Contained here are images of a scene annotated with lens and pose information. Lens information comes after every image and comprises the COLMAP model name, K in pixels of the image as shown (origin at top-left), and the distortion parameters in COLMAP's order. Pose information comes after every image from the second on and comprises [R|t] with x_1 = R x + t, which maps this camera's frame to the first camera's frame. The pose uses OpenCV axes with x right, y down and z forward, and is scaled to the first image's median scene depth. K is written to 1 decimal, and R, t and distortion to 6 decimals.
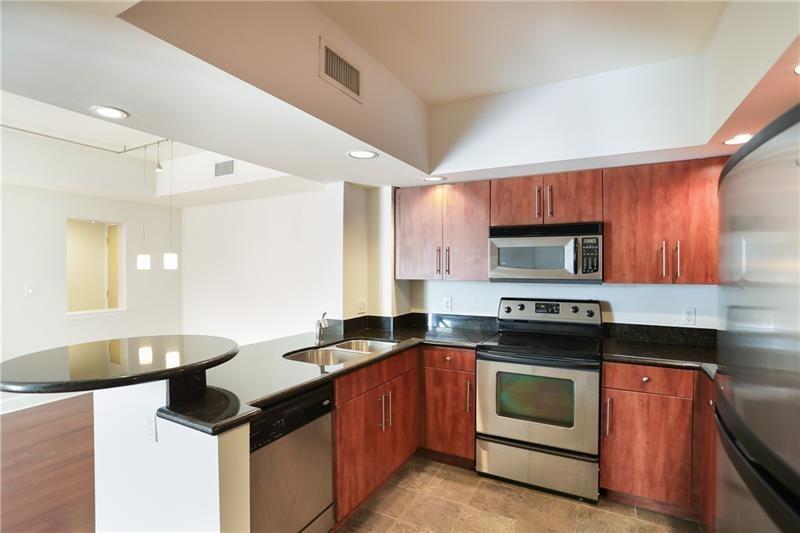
lens RADIAL K [[384.4, 0, 400.0], [0, 384.4, 266.5], [0, 0, 1]] dist [-0.029385, 0.000665]
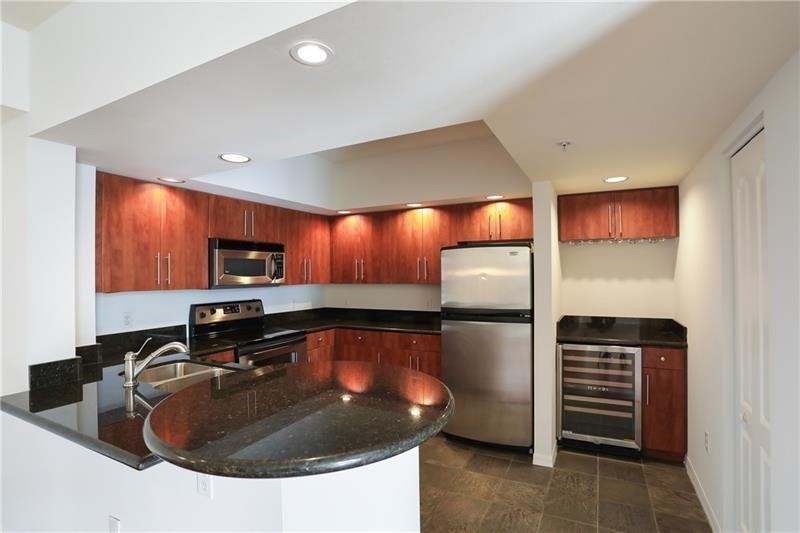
lens RADIAL K [[384.4, 0, 400.0], [0, 384.4, 266.5], [0, 0, 1]] dist [-0.029385, 0.000665]
pose [[-0.002921, 0.018606, 0.999823, -0.846769], [0.015312, 0.999711, -0.018559, 0.004088], [-0.999878, 0.015255, -0.003205, 0.489007]]
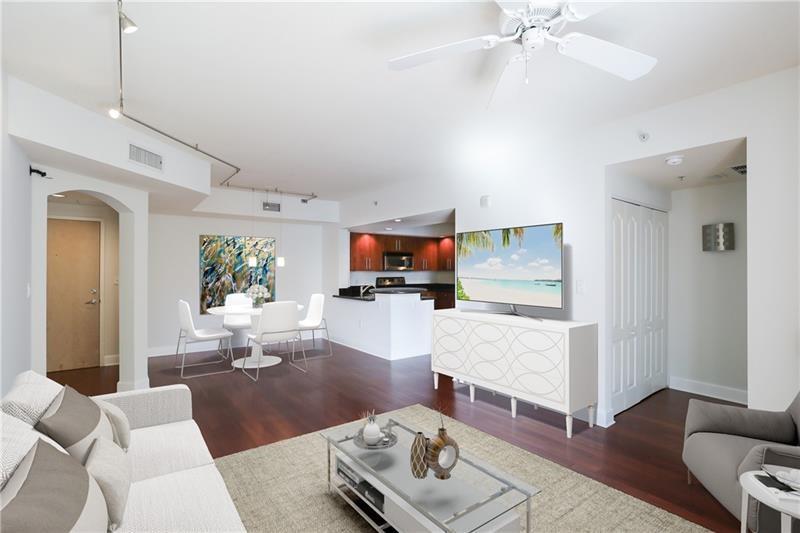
lens RADIAL K [[384.4, 0, 400.0], [0, 384.4, 266.5], [0, 0, 1]] dist [-0.029385, 0.000665]
pose [[0.430210, 0.001729, 0.902727, -2.292260], [-0.002355, 0.999997, -0.000794, 0.005174], [-0.902726, -0.001784, 0.430212, -0.319533]]
